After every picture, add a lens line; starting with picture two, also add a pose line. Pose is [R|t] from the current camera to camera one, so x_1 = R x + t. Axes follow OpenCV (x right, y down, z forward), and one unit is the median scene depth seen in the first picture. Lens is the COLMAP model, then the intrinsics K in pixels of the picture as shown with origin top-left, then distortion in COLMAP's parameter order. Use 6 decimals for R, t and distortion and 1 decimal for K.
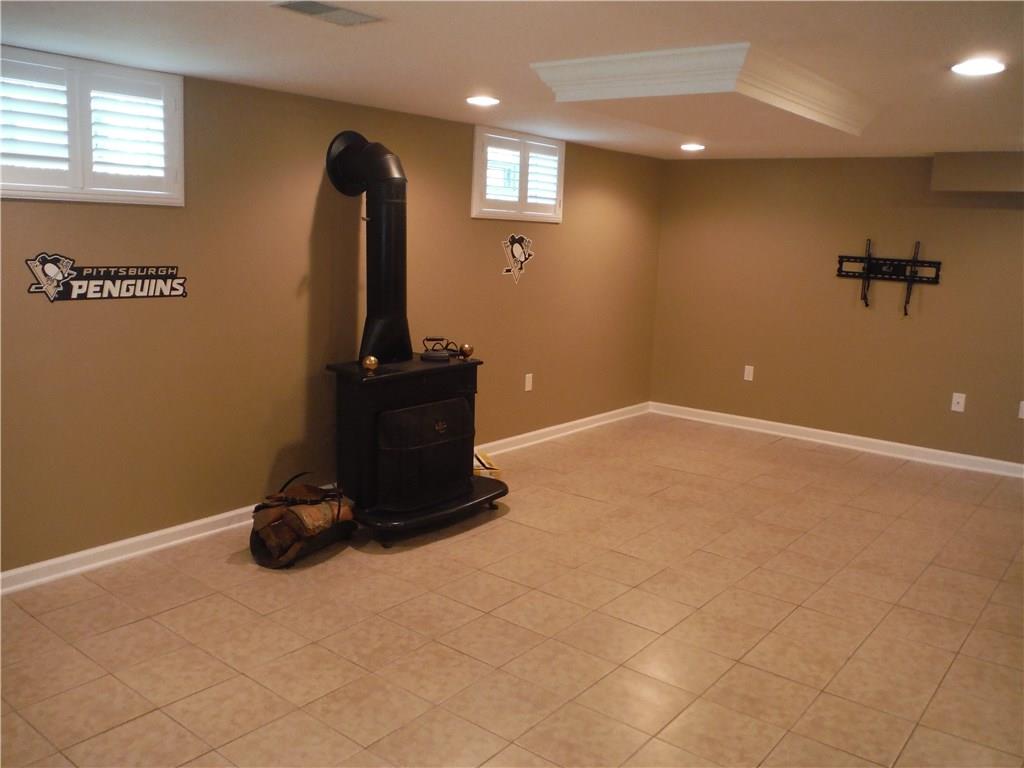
lens RADIAL K [[847.6, 0, 501.7], [0, 847.6, 383.3], [0, 0, 1]] dist [-0.062399, 0.006659]
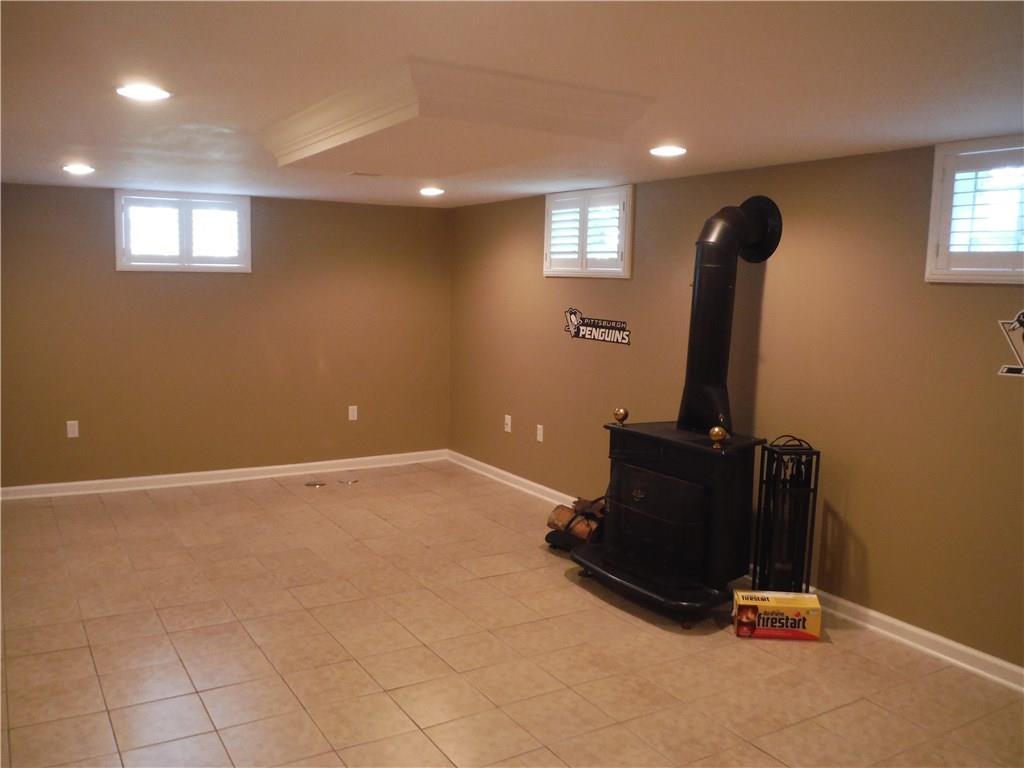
lens RADIAL K [[847.6, 0, 501.7], [0, 847.6, 383.3], [0, 0, 1]] dist [-0.062399, 0.006659]
pose [[-0.331217, 0.070057, -0.940950, 1.012689], [-0.202452, 0.968738, 0.143390, -0.205690], [0.921579, 0.237990, -0.306679, 1.299005]]
